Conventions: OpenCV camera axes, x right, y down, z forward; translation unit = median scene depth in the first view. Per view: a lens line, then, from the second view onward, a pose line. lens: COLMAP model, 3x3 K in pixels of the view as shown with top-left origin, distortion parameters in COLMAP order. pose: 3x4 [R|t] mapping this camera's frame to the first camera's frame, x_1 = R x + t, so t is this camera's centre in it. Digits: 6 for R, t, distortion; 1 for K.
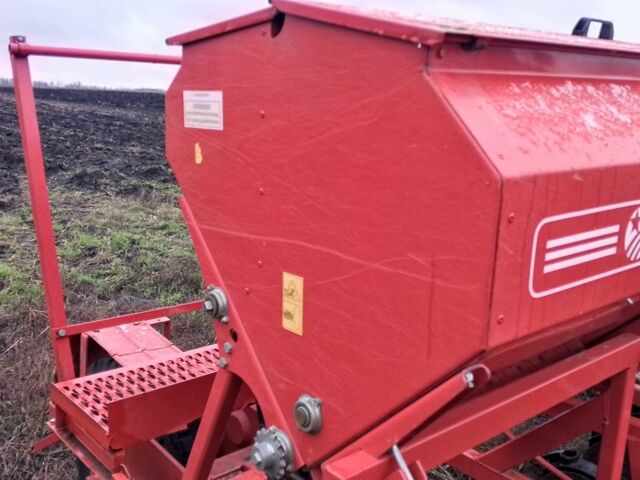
lens RADIAL K [[692.4, 0, 320.0], [0, 692.4, 240.0], [0, 0, 1]] dist [0.209884, -0.694826]
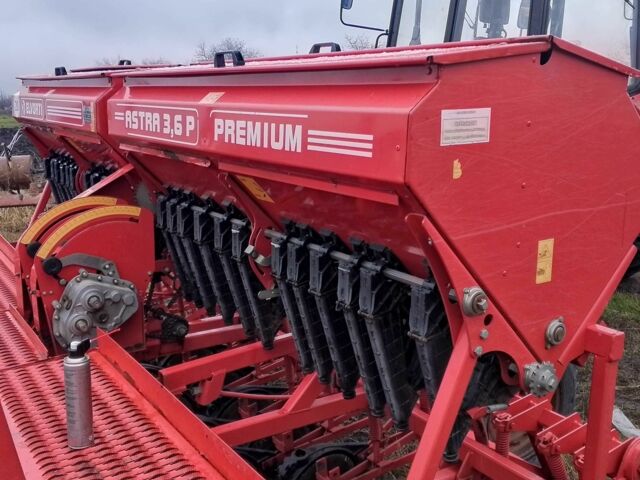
lens RADIAL K [[692.4, 0, 320.0], [0, 692.4, 240.0], [0, 0, 1]] dist [0.209884, -0.694826]
pose [[0.123088, -0.227339, 0.966005, -1.306391], [0.212441, 0.956879, 0.198122, -0.289554], [-0.969391, 0.180833, 0.166076, 1.111787]]
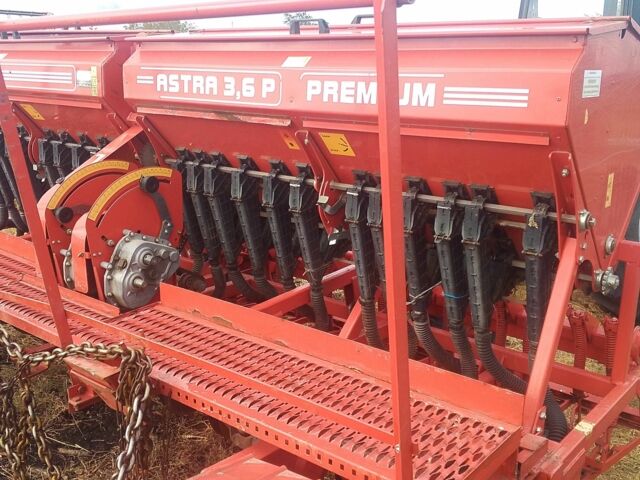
lens RADIAL K [[692.4, 0, 320.0], [0, 692.4, 240.0], [0, 0, 1]] dist [0.209884, -0.694826]
pose [[-0.176351, -0.256611, 0.950290, -1.527060], [0.189452, 0.938522, 0.288590, -0.413870], [-0.965924, 0.230927, -0.116894, 1.820757]]
